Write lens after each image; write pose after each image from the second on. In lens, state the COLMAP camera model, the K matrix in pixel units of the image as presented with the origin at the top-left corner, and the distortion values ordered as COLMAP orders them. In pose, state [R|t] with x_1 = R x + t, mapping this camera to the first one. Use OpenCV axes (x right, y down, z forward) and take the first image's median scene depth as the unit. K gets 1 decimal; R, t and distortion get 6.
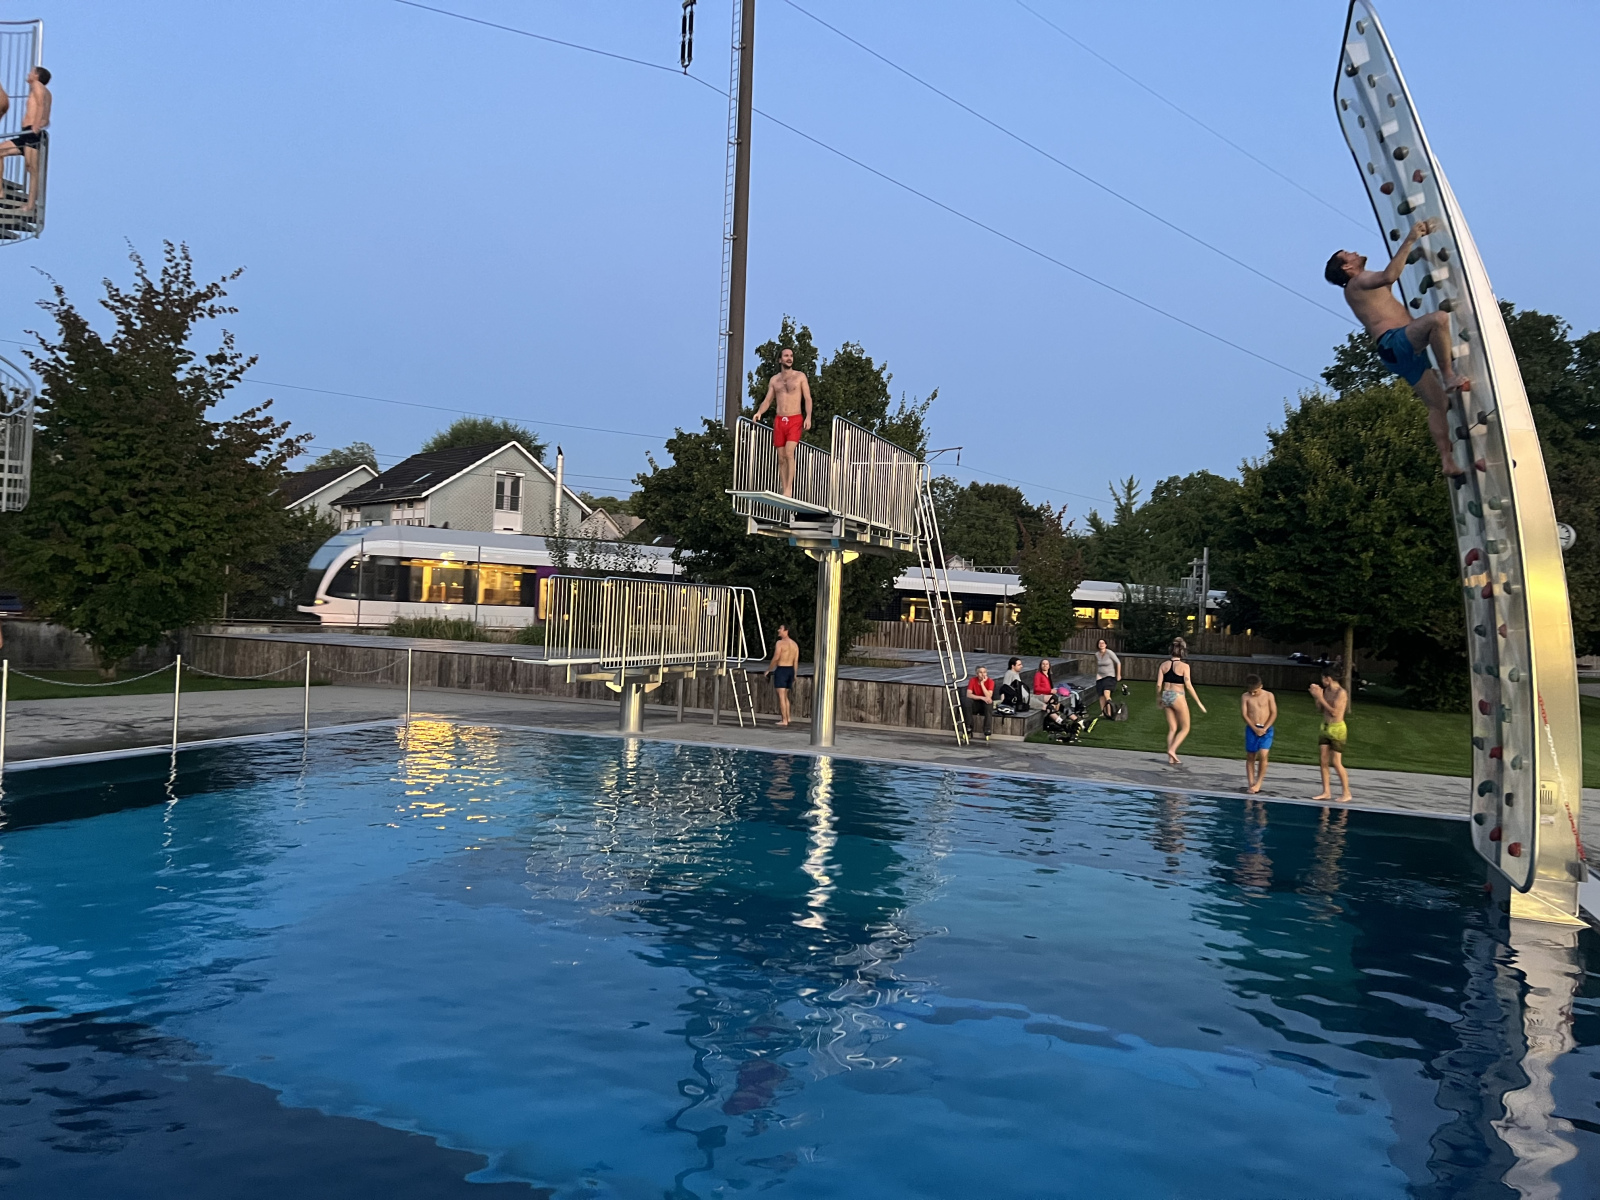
lens RADIAL K [[1186.8, 0, 802.9], [0, 1186.8, 590.6], [0, 0, 1]] dist [0.054214, -0.061370]
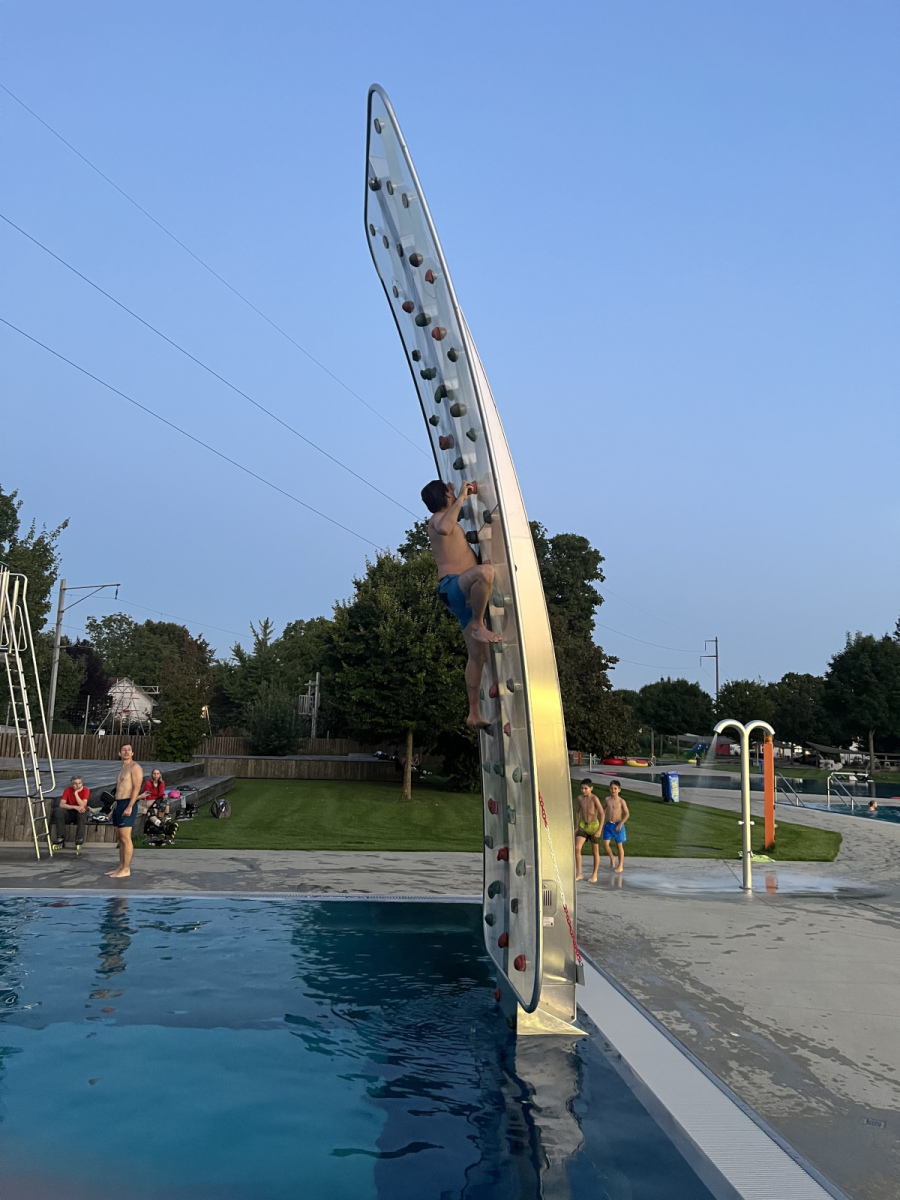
lens RADIAL K [[890.1, 0, 455.5], [0, 890.1, 602.9], [0, 0, 1]] dist [0.054214, -0.061370]
pose [[0.893284, 0.049016, 0.446812, 0.065705], [0.003366, 0.993279, -0.115695, 0.004609], [-0.449480, 0.104852, 0.887116, 0.110729]]
